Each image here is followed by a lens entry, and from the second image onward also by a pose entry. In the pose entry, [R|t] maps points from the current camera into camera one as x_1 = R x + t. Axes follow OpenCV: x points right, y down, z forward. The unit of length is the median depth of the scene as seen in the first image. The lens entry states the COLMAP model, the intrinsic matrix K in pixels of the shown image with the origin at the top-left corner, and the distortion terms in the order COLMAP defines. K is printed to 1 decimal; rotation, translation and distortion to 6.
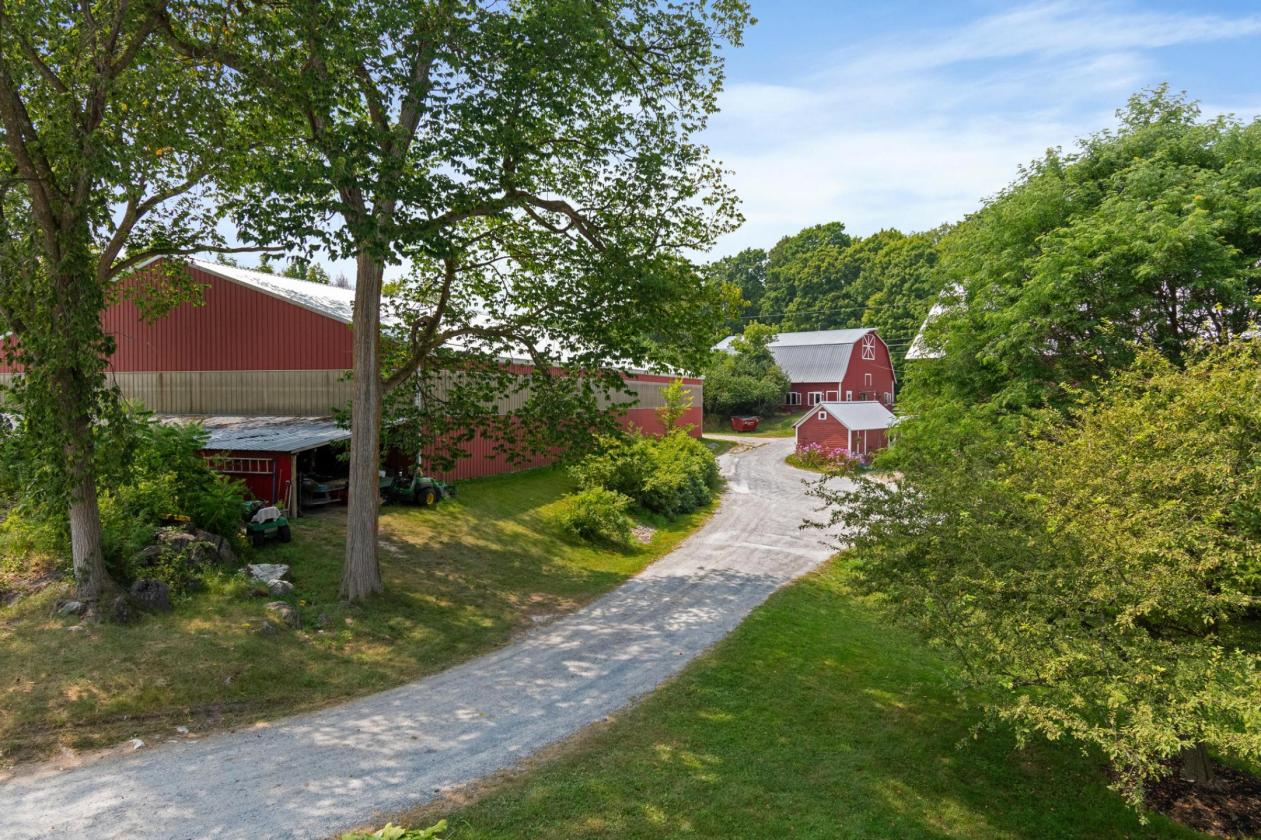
lens RADIAL K [[1380.1, 0, 700.0], [0, 1380.1, 419.9], [0, 0, 1]] dist [0.135705, -0.020443]
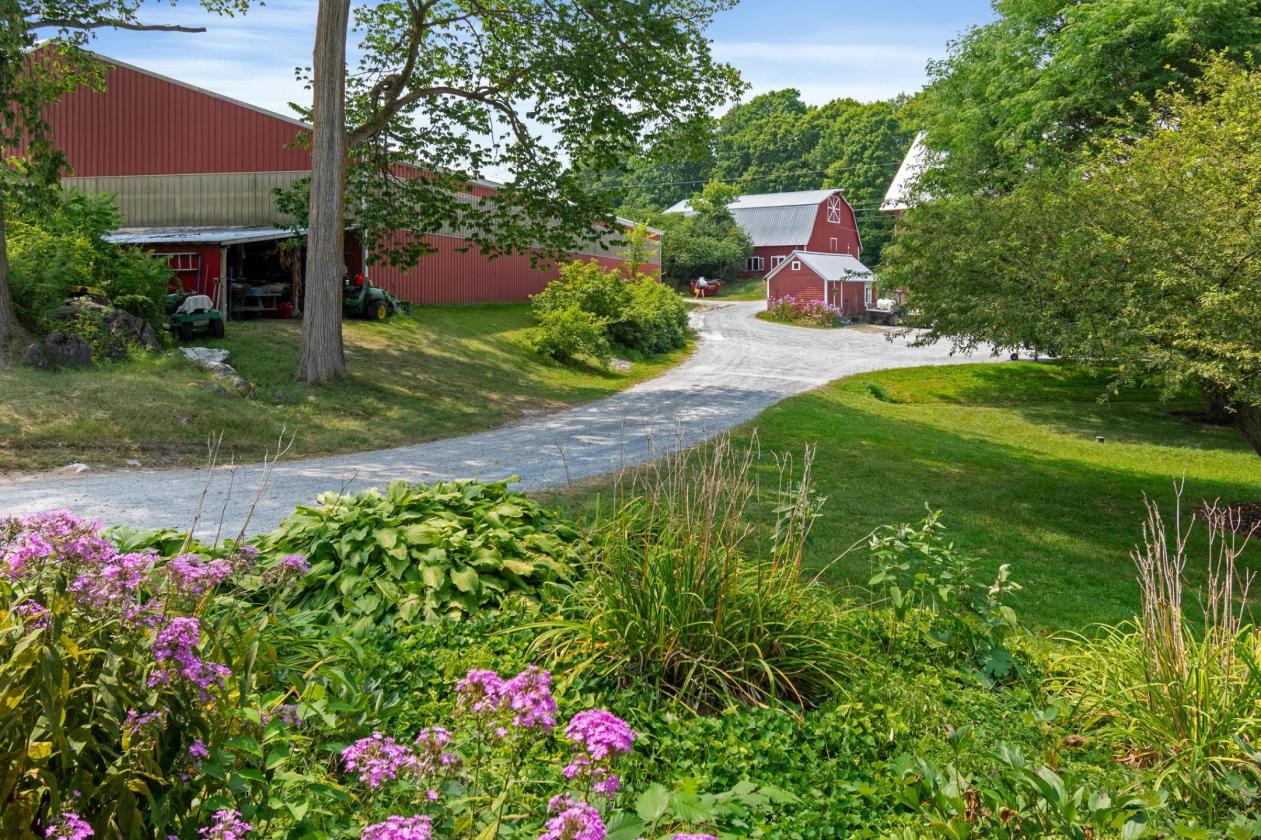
lens RADIAL K [[1380.1, 0, 700.0], [0, 1380.1, 419.9], [0, 0, 1]] dist [0.135705, -0.020443]
pose [[0.990157, -0.000222, 0.139963, -0.113459], [0.012847, 0.995922, -0.089304, 0.195916], [-0.139373, 0.090223, 0.986121, 0.110231]]
